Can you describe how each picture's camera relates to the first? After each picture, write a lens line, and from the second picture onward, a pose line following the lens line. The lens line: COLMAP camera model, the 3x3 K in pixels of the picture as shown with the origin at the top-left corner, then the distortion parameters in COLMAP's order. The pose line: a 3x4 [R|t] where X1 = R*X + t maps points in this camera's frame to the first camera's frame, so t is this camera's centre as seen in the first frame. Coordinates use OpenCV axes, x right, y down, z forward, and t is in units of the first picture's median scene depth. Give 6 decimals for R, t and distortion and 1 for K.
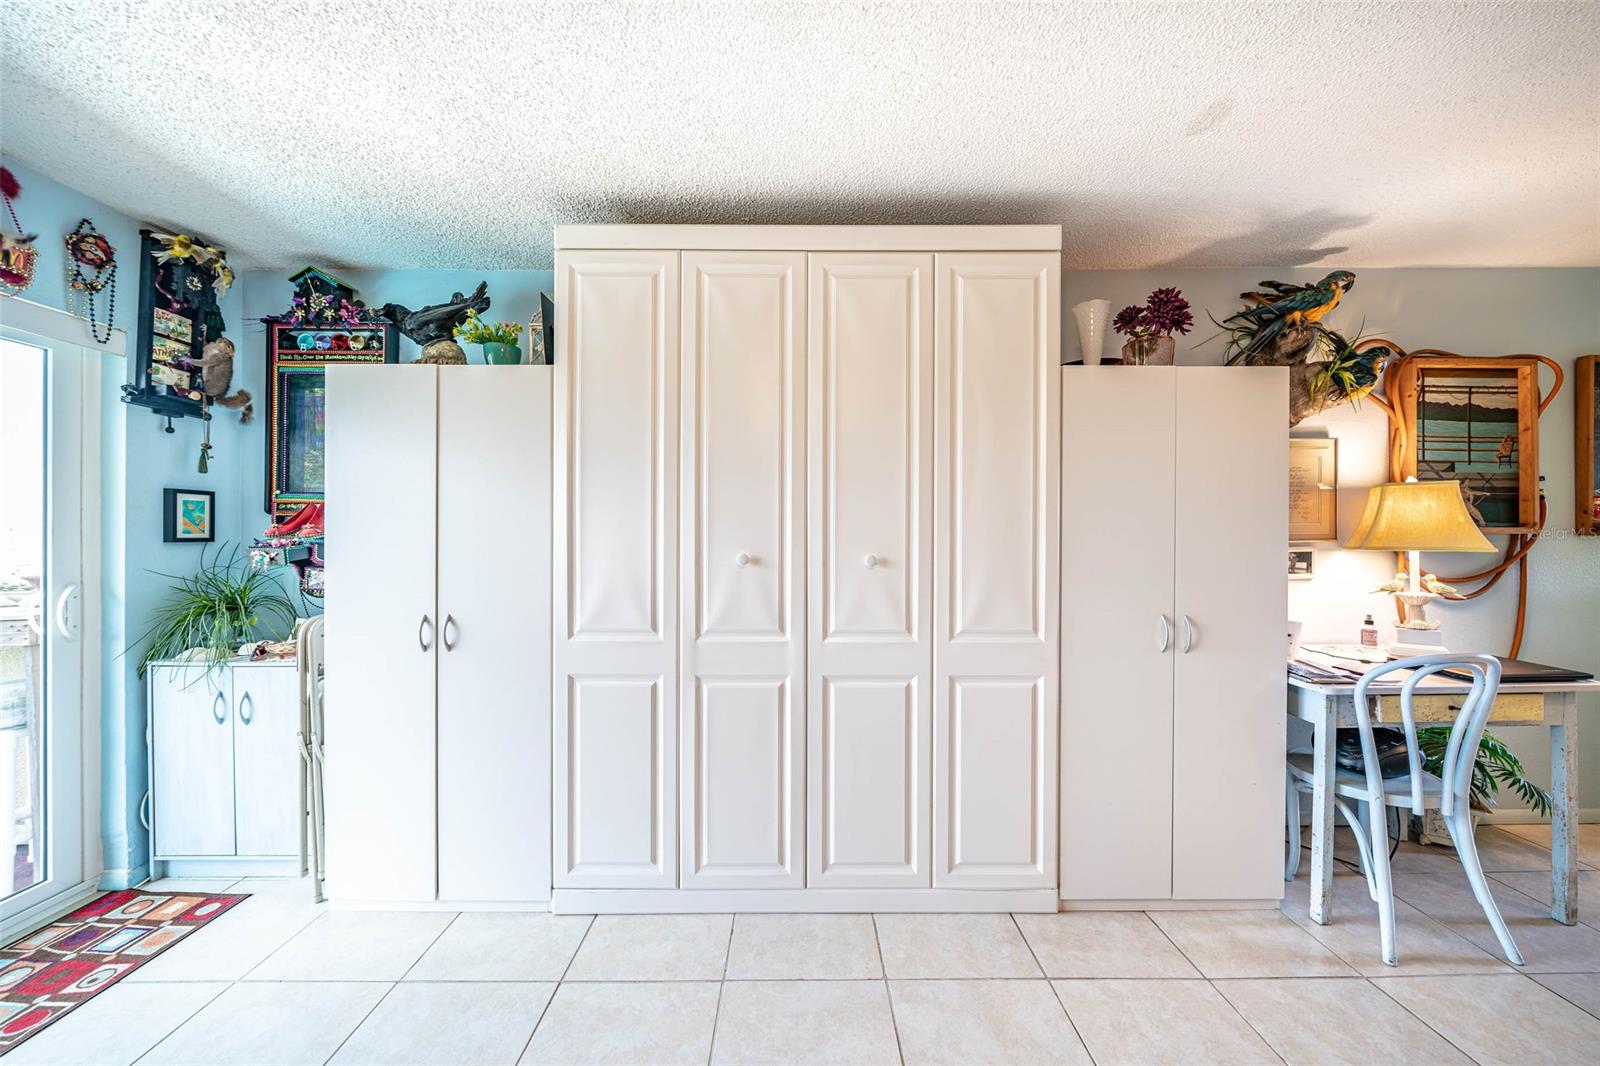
lens RADIAL K [[550.5, 0, 800.0], [0, 550.5, 533.0], [0, 0, 1]] dist [-0.008043, 0.001220]
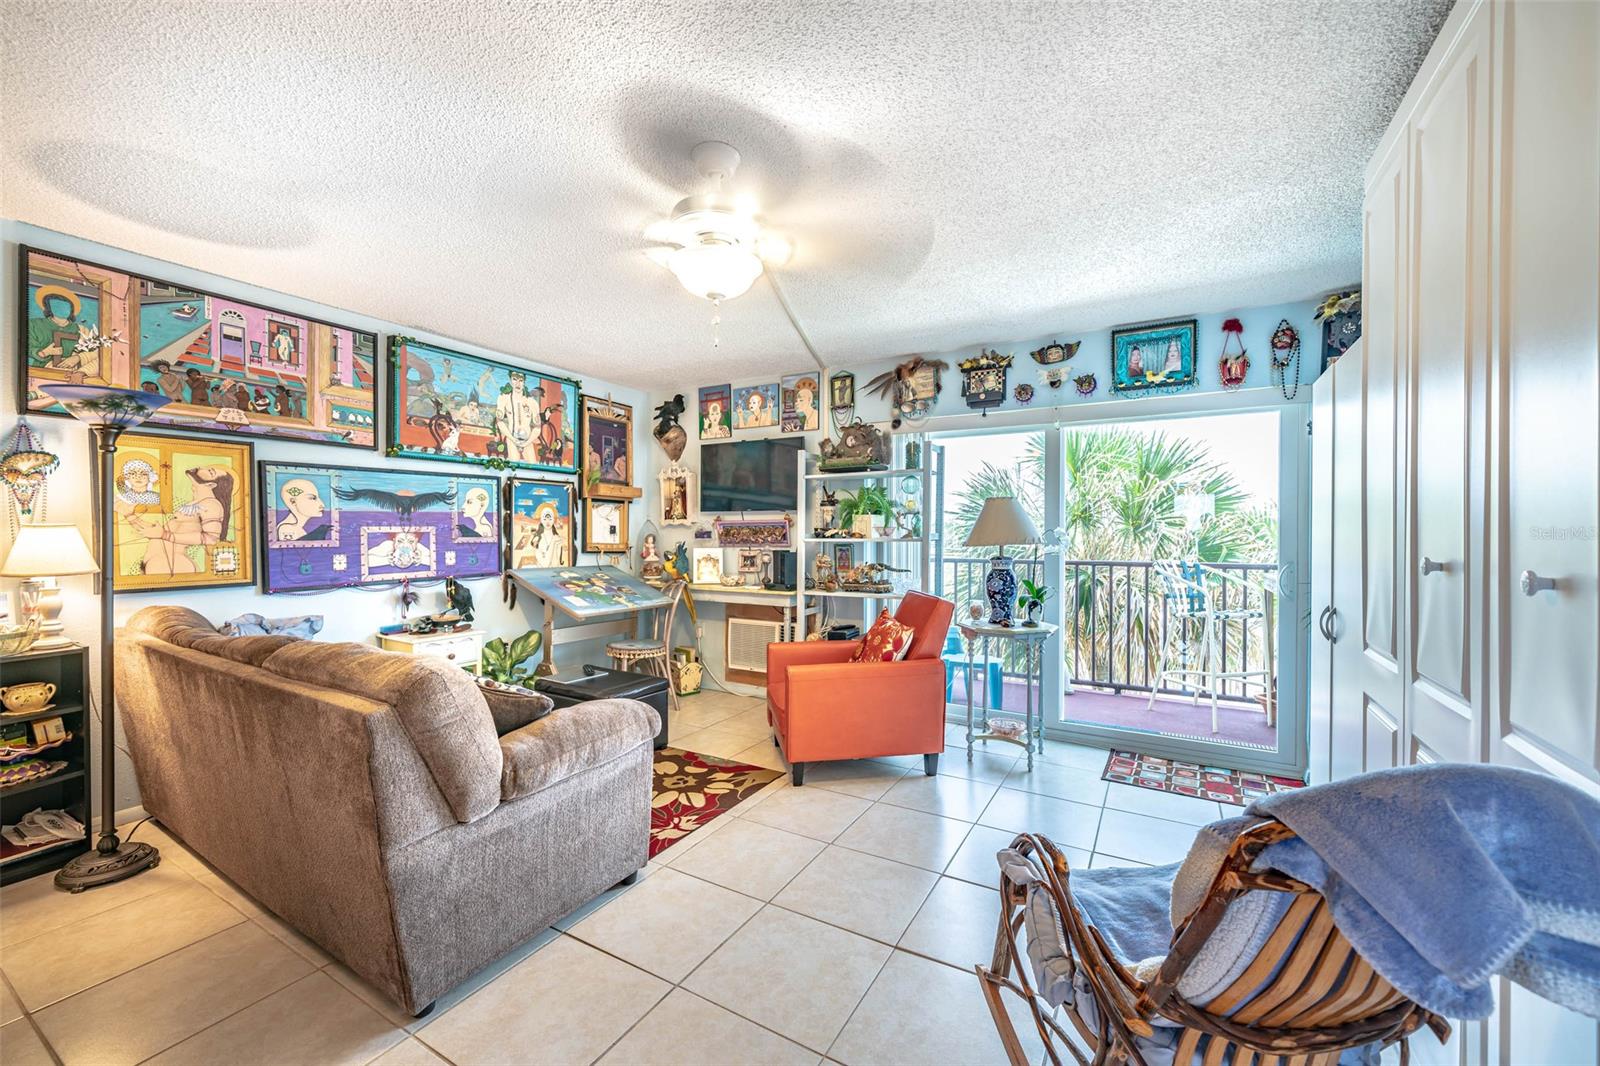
lens RADIAL K [[614.1, 0, 800.0], [0, 614.1, 533.0], [0, 0, 1]] dist [-0.010732, 0.000028]
pose [[-0.514091, 0.002116, -0.857733, 0.753687], [0.001164, 0.999998, 0.001769, 0.006539], [0.857735, -0.000089, -0.514092, 0.668831]]
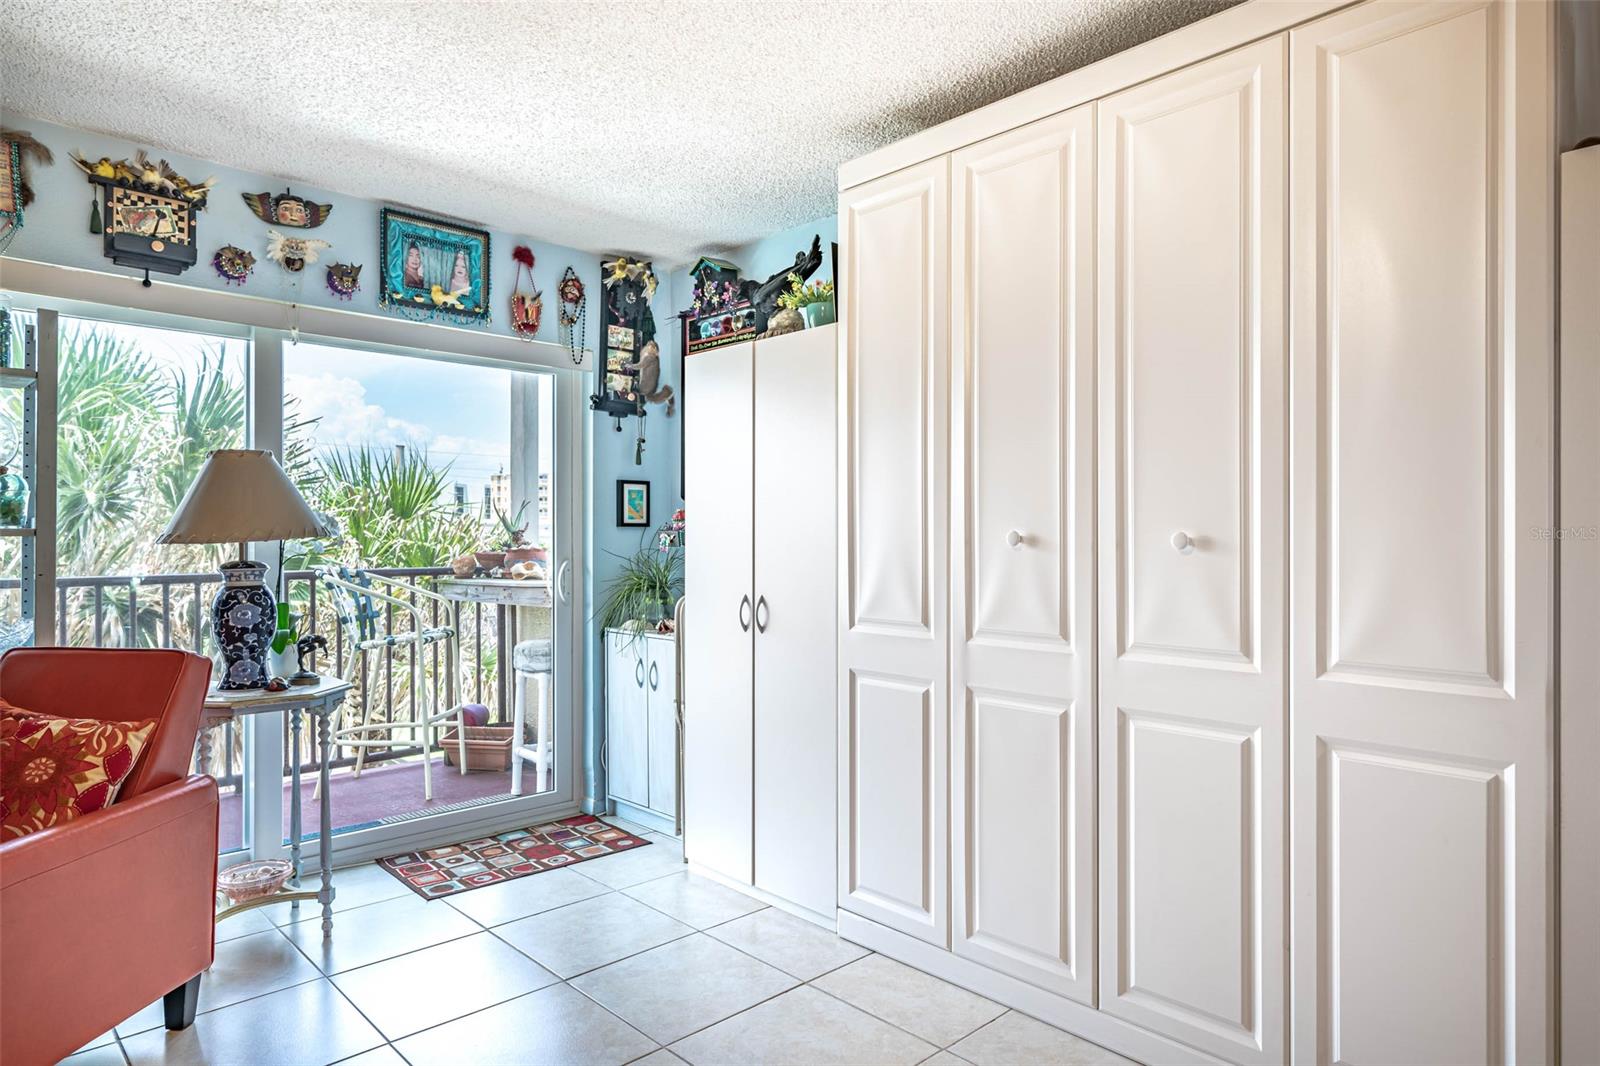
lens RADIAL K [[948.0, 0, 776.8], [0, 948.0, 532.3], [0, 0, 1]] dist [0.003373, 0.000894]
pose [[0.673896, -0.004275, -0.738814, 0.568722], [0.002651, 0.999991, -0.003368, 0.038262], [0.738822, 0.000311, 0.673901, -0.106081]]
